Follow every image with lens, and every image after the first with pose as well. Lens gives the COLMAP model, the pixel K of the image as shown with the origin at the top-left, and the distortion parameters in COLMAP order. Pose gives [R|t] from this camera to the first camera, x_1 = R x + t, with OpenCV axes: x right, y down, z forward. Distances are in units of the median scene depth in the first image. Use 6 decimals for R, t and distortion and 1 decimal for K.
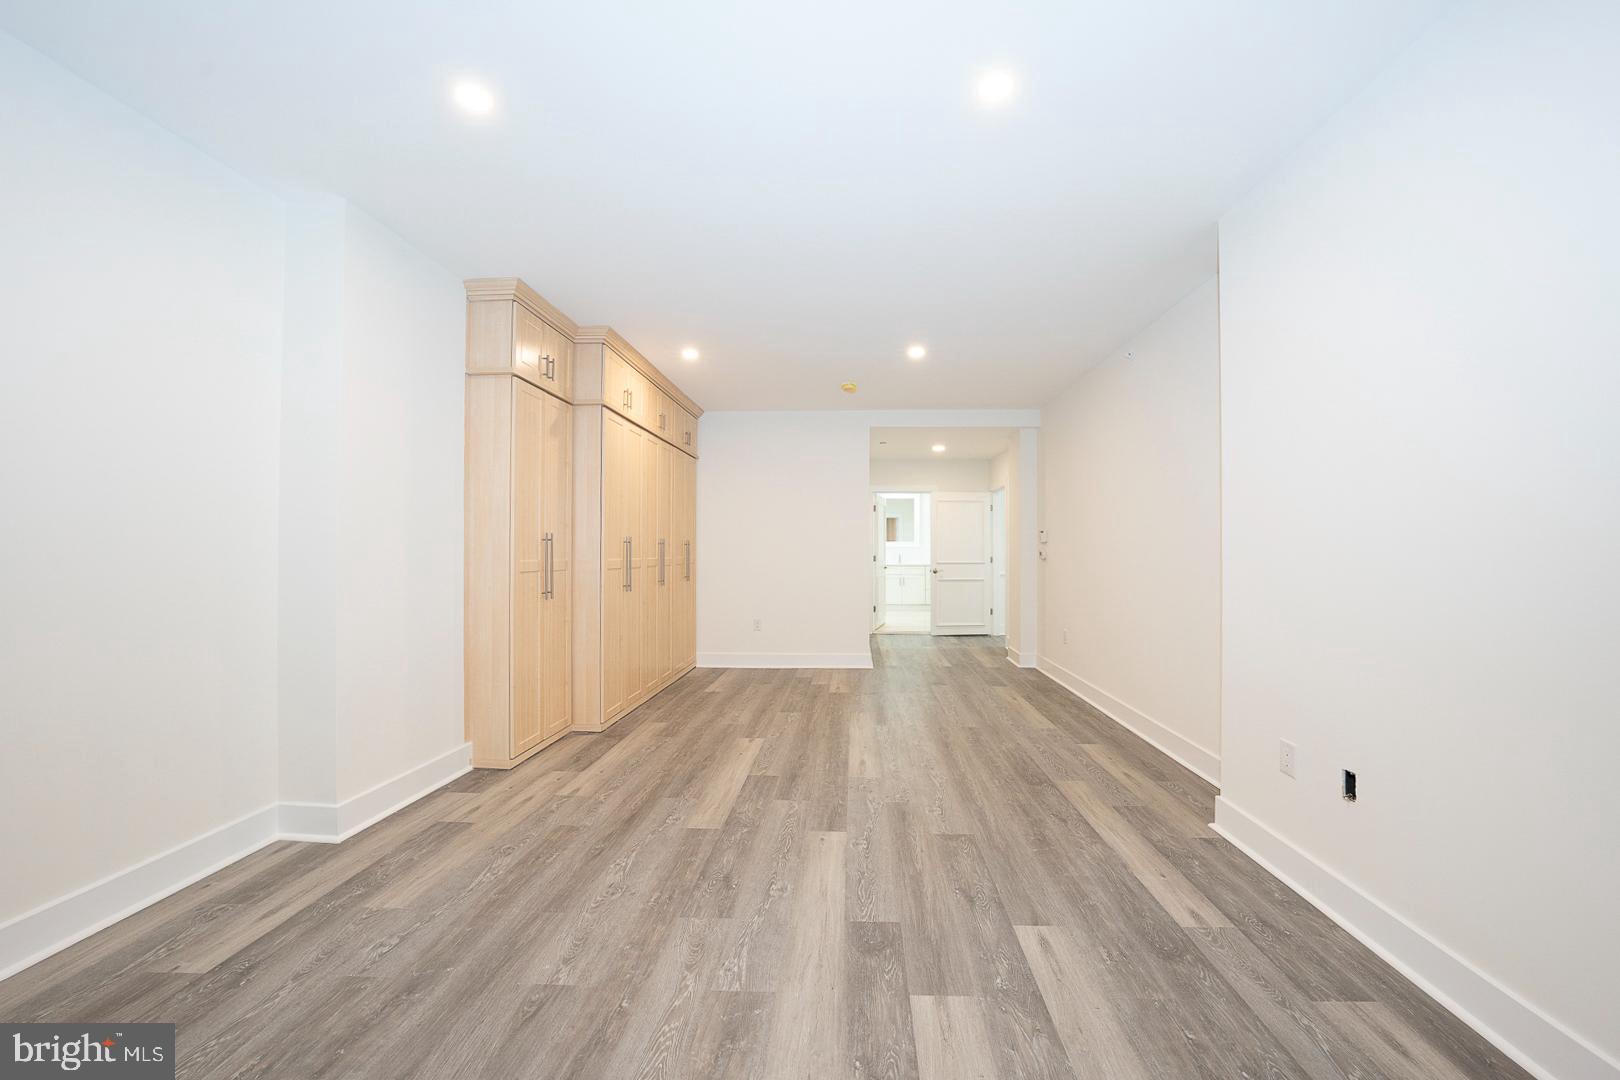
lens RADIAL K [[565.4, 0, 818.9], [0, 565.4, 542.9], [0, 0, 1]] dist [-0.018268, 0.002289]
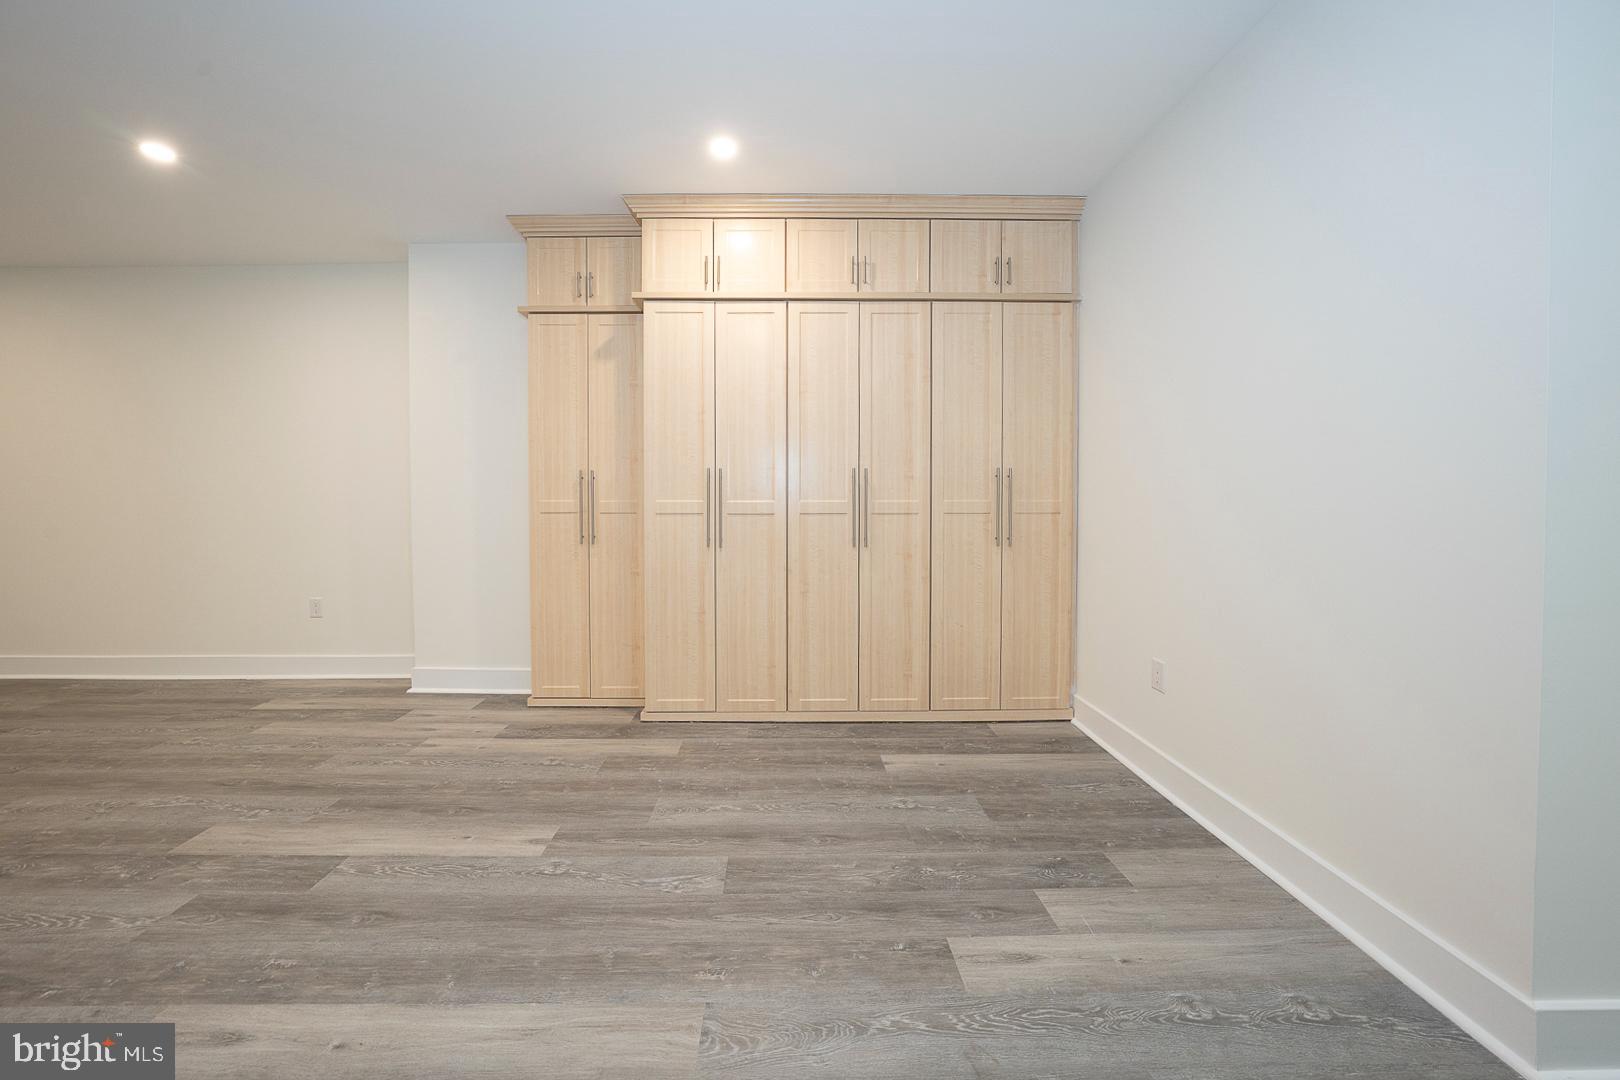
lens RADIAL K [[565.4, 0, 832.1], [0, 565.4, 511.0], [0, 0, 1]] dist [-0.018268, 0.002289]
pose [[0.089662, 0.015184, -0.995857, 0.504687], [0.010463, 0.999814, 0.016186, 0.040141], [0.995917, -0.011871, 0.089486, 1.465423]]
